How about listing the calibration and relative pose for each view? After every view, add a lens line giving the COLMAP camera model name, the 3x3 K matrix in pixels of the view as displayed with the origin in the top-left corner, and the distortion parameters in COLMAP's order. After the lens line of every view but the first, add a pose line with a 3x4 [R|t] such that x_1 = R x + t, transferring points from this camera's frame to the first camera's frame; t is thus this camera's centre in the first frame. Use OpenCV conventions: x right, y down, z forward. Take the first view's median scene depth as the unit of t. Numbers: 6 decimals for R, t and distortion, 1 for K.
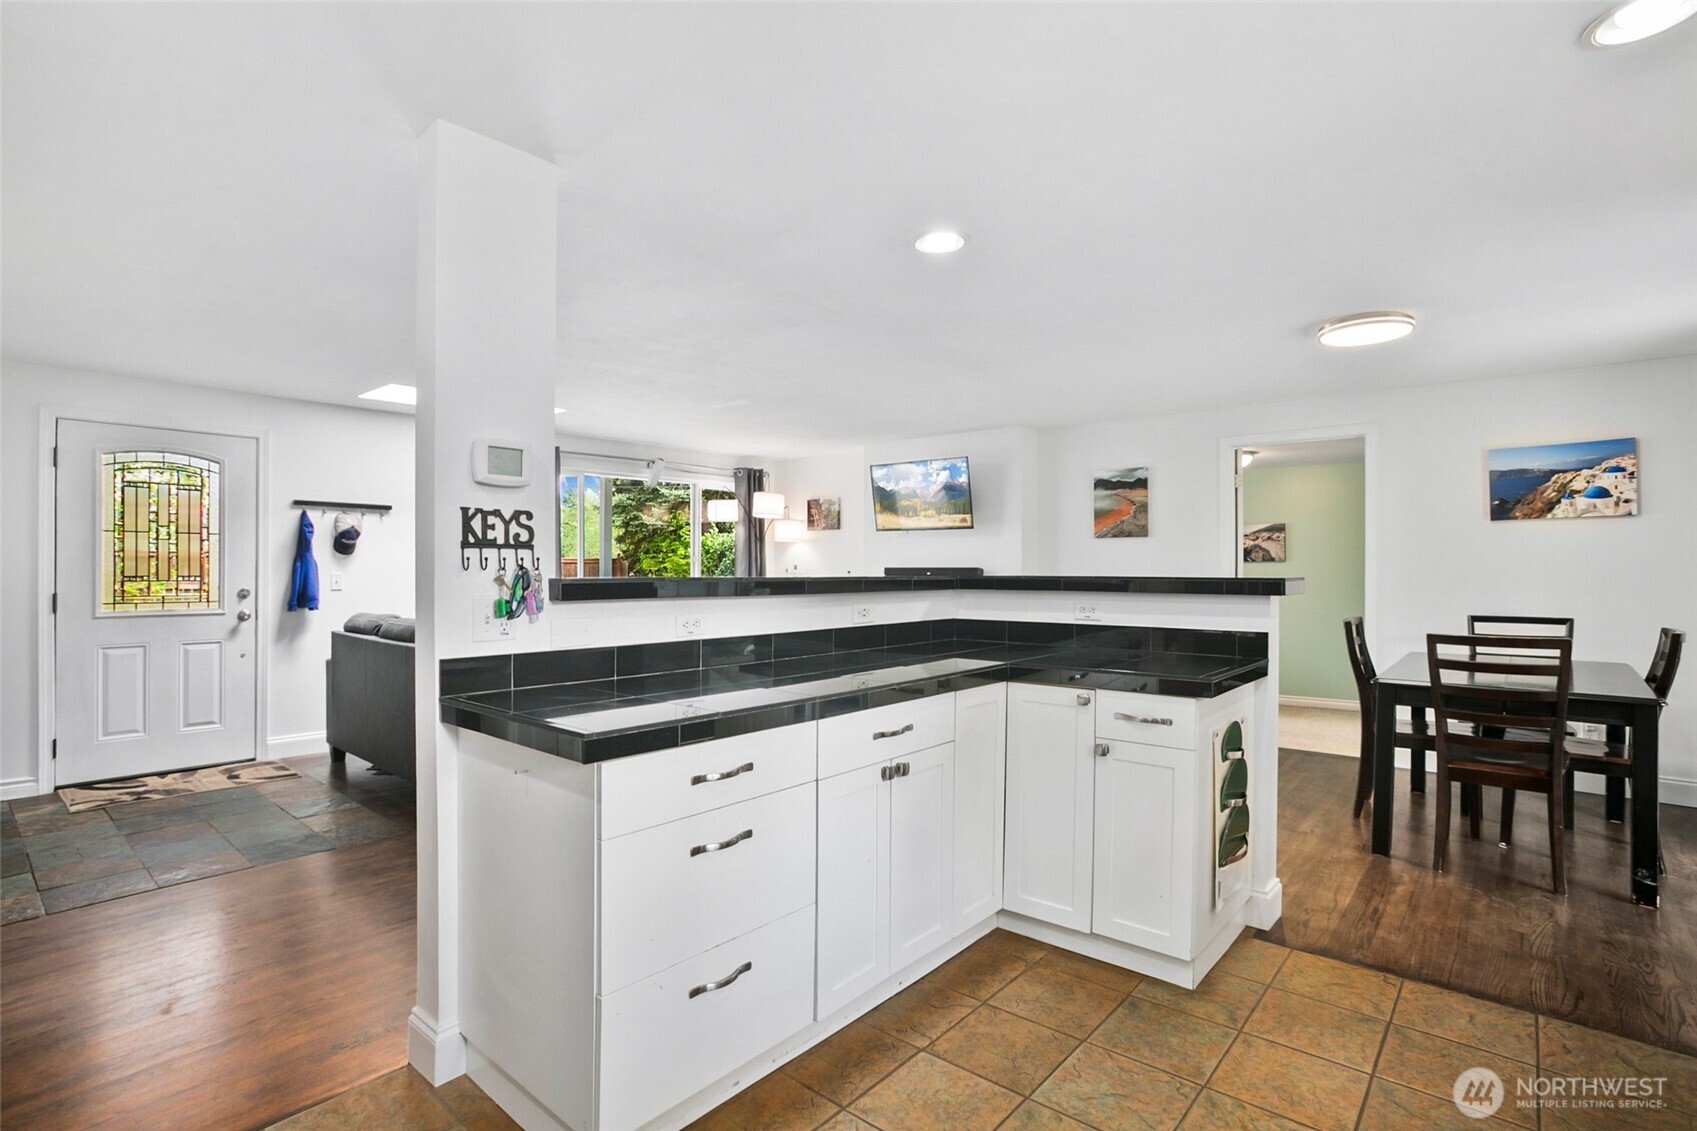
lens RADIAL K [[820.3, 0, 848.5], [0, 820.3, 565.5], [0, 0, 1]] dist [0.000034, 0.000024]
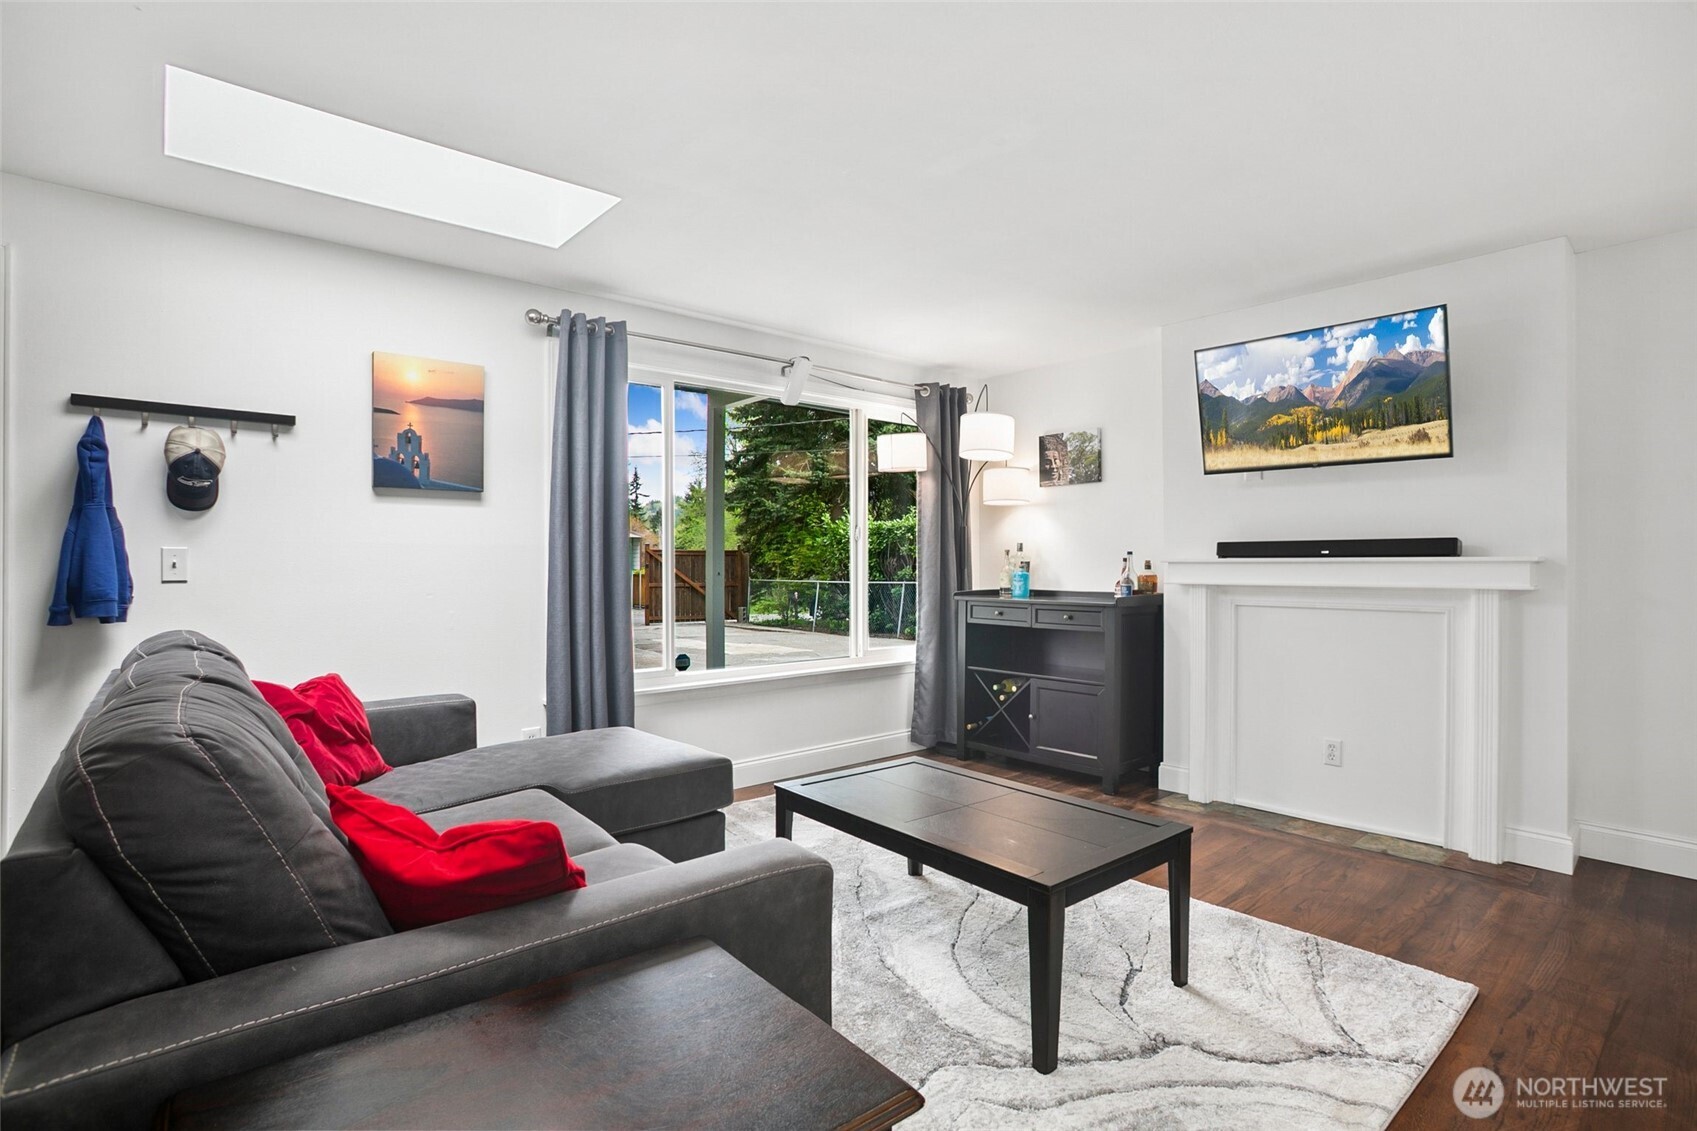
lens RADIAL K [[820.3, 0, 848.5], [0, 820.3, 565.5], [0, 0, 1]] dist [0.000034, 0.000024]
pose [[0.989832, -0.000893, -0.142239, -0.105524], [0.001596, 0.999987, 0.004826, 0.012155], [0.142233, -0.005004, 0.989821, 0.393232]]
